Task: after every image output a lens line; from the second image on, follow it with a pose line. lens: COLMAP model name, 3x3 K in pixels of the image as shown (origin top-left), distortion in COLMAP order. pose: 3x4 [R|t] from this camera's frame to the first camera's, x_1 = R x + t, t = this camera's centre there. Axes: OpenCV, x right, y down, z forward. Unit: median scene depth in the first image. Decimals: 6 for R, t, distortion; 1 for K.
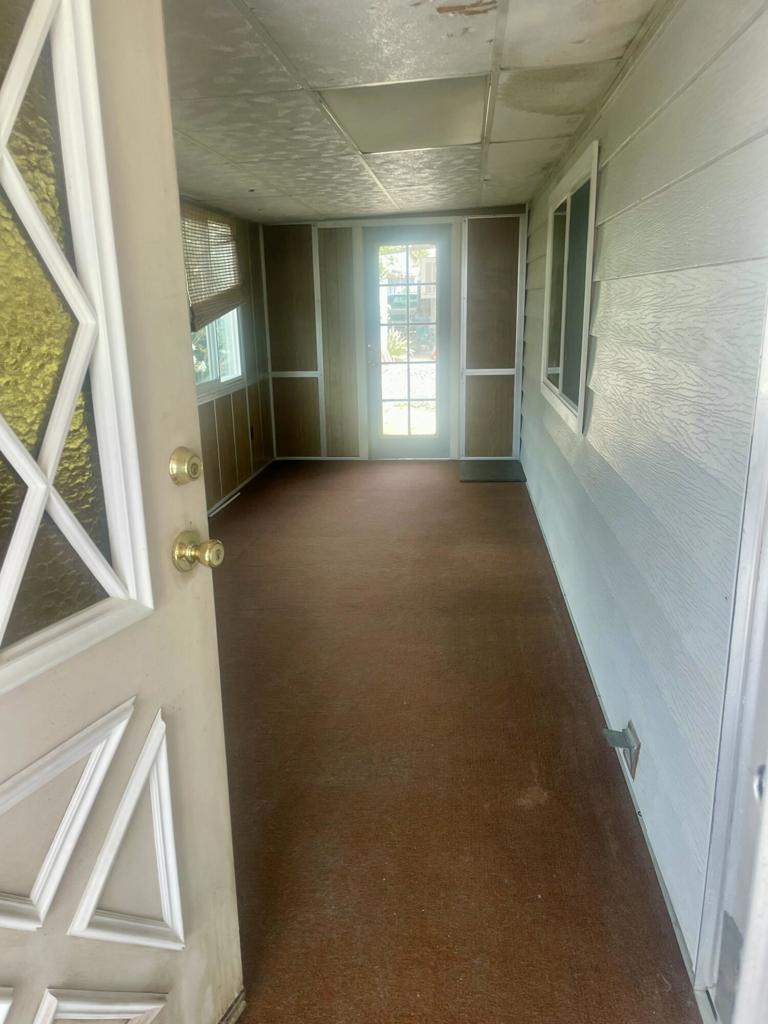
lens RADIAL K [[777.3, 0, 381.6], [0, 777.3, 505.7], [0, 0, 1]] dist [0.060010, -0.028302]
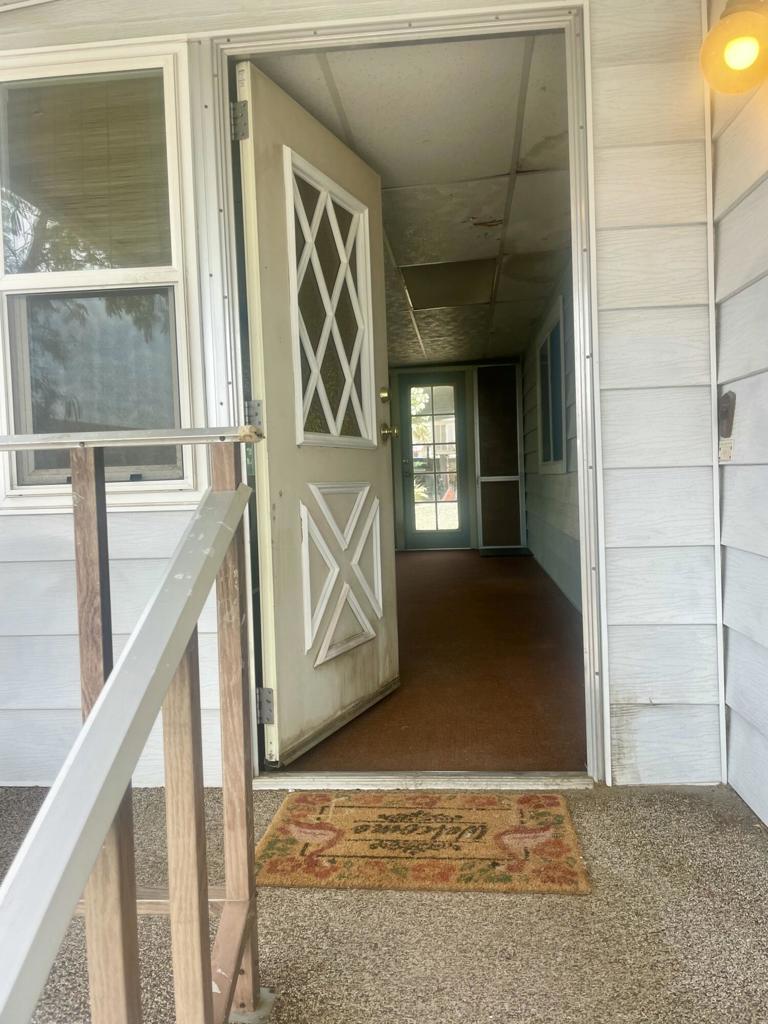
lens RADIAL K [[777.3, 0, 384.2], [0, 777.3, 506.3], [0, 0, 1]] dist [0.060010, -0.028302]
pose [[0.999870, -0.016099, -0.000556, -0.074489], [0.015568, 0.974593, -0.223440, 0.231250], [0.004139, 0.223402, 0.974718, -0.352312]]
